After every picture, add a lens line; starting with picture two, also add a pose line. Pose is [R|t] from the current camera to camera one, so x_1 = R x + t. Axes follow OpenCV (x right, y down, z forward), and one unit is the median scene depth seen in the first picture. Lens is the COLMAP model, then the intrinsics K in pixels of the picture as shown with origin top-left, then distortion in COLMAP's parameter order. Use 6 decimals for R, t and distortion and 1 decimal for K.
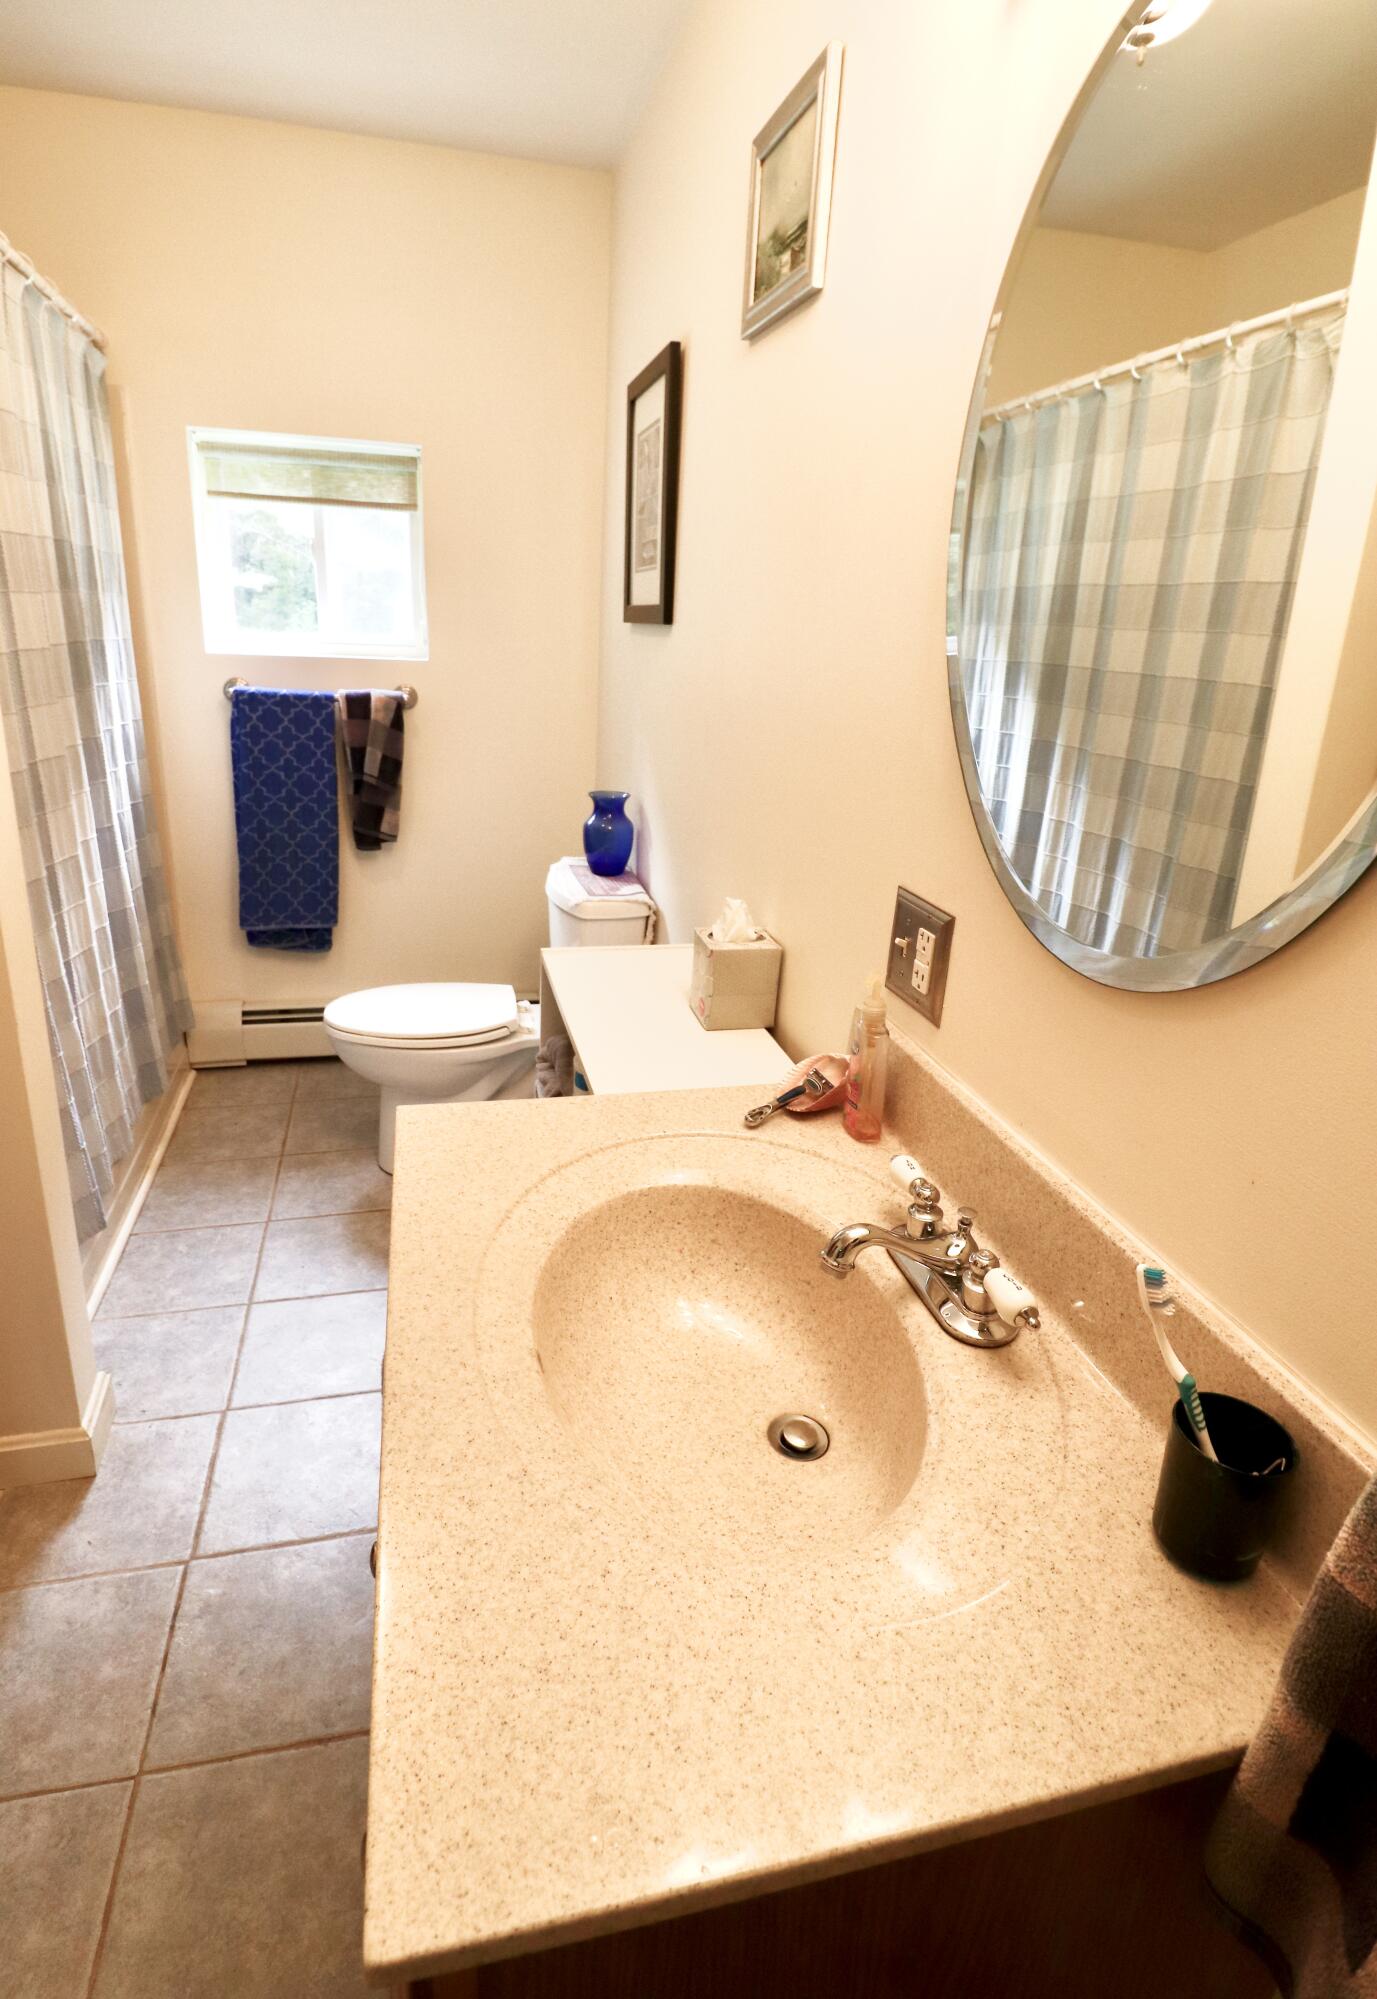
lens RADIAL K [[1034.1, 0, 669.3], [0, 1034.1, 955.3], [0, 0, 1]] dist [-0.015077, -0.001145]
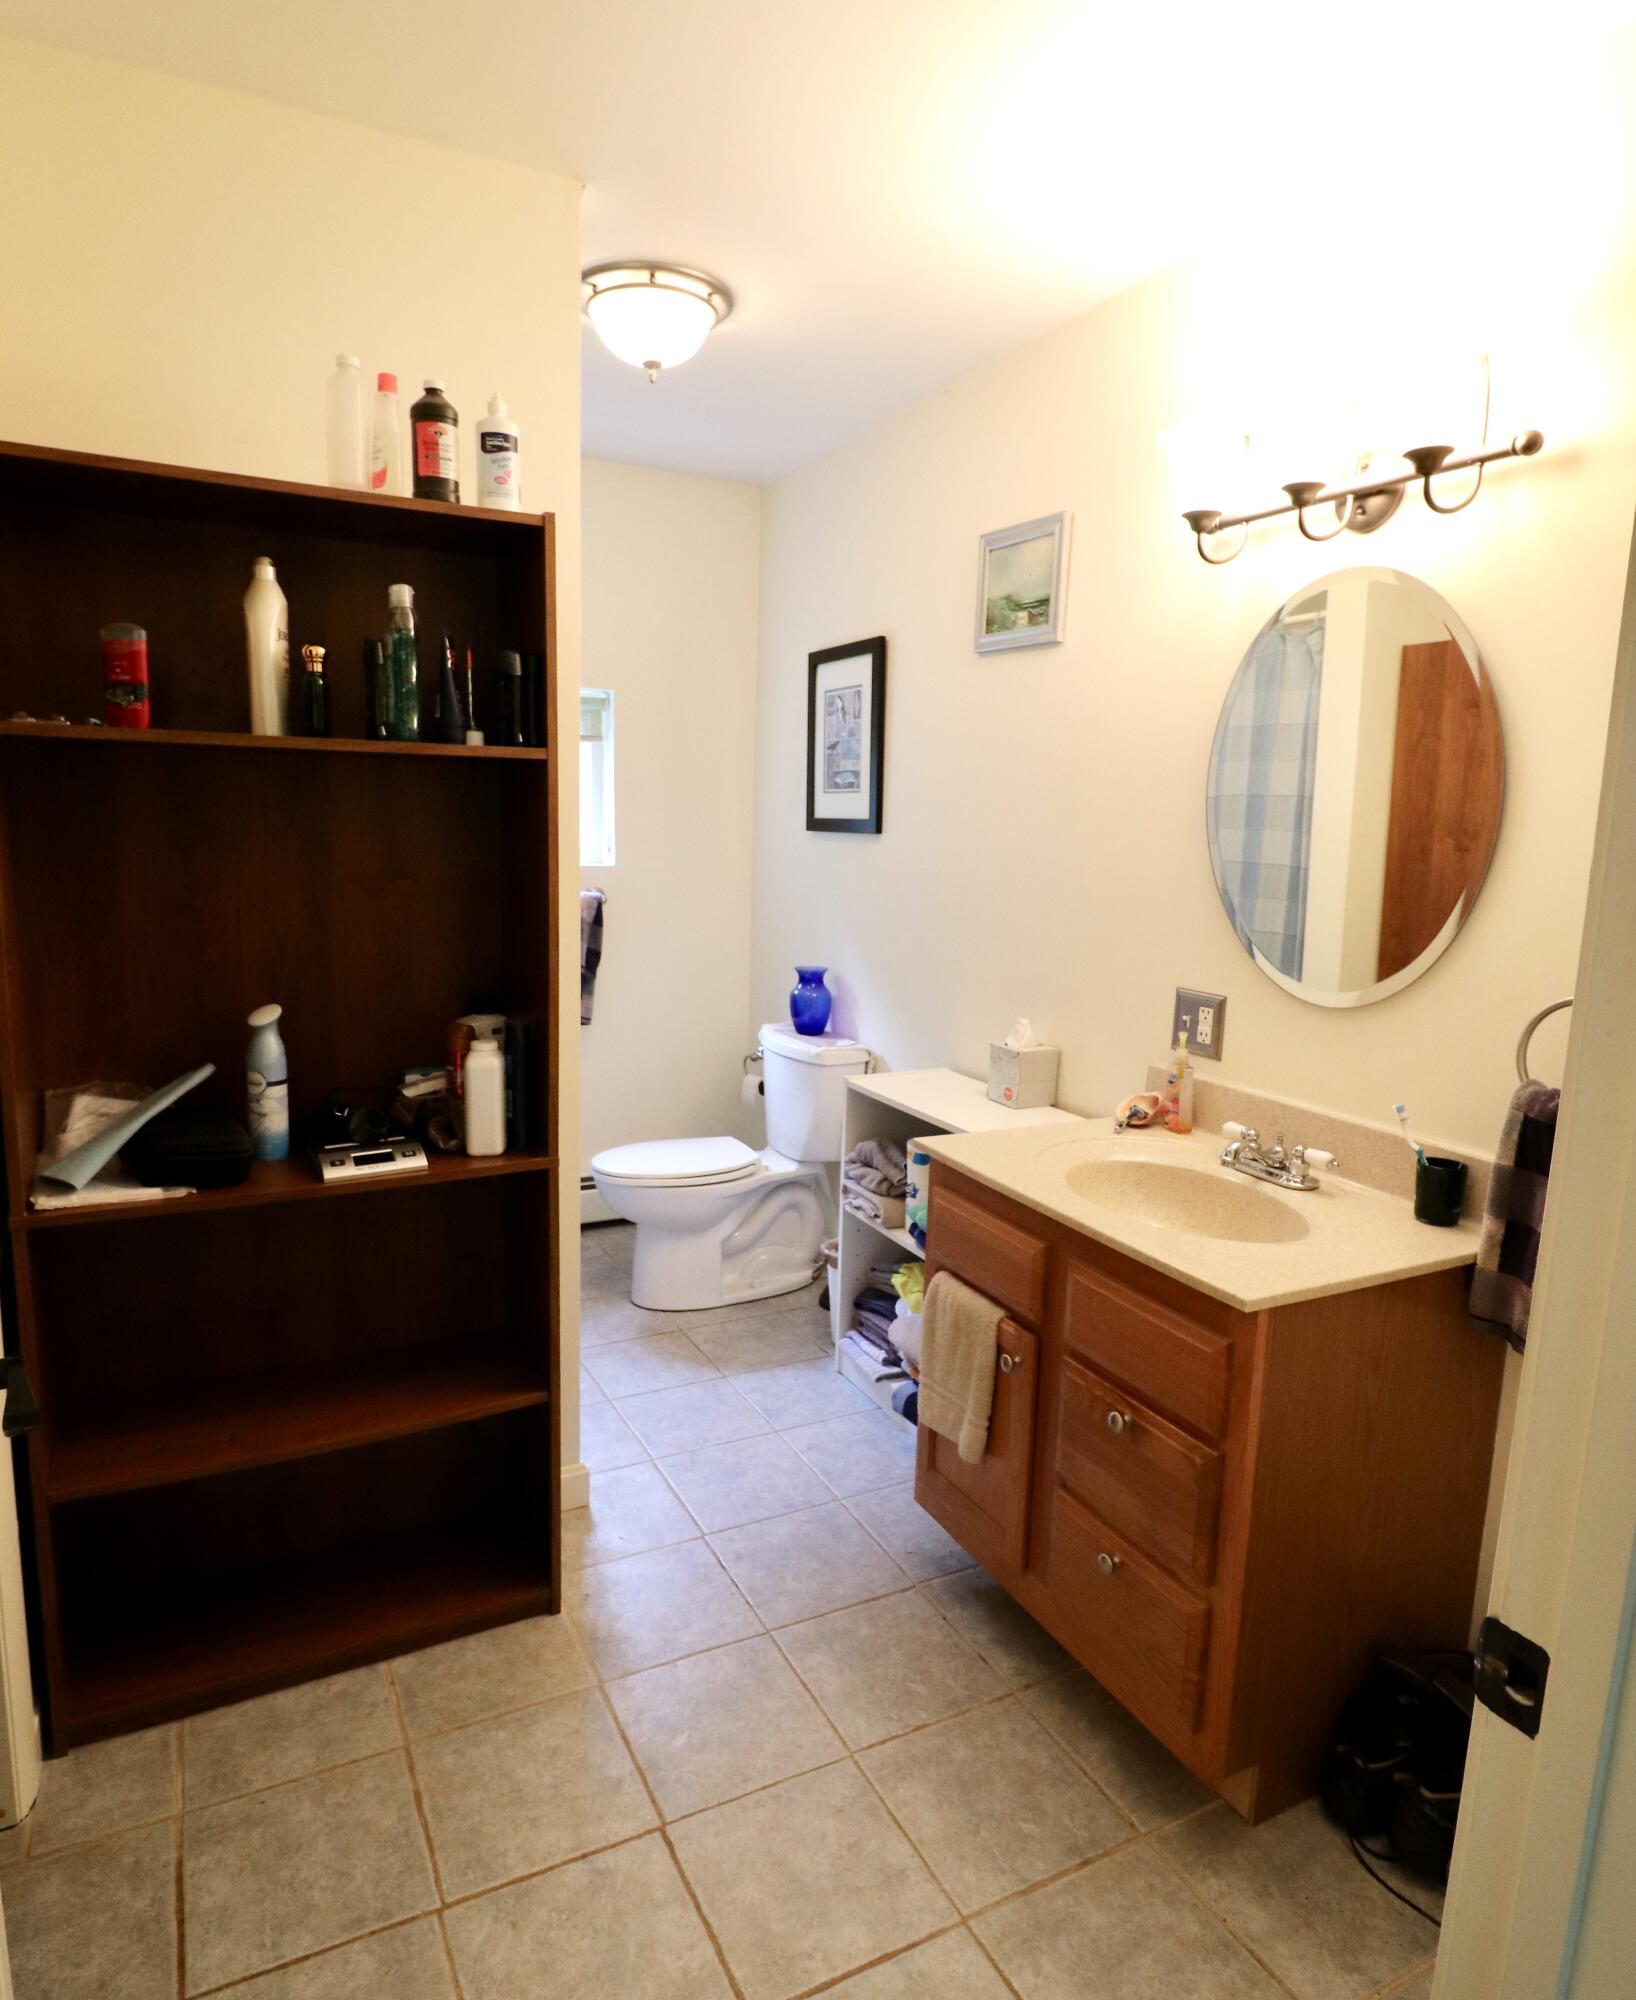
lens RADIAL K [[1227.2, 0, 818.3], [0, 1227.2, 1003.2], [0, 0, 1]] dist [-0.003266, 0.000825]
pose [[0.971677, -0.055263, 0.229759, -0.559248], [0.089488, 0.985912, -0.141315, 0.130731], [-0.218713, 0.157873, 0.962933, -0.562055]]
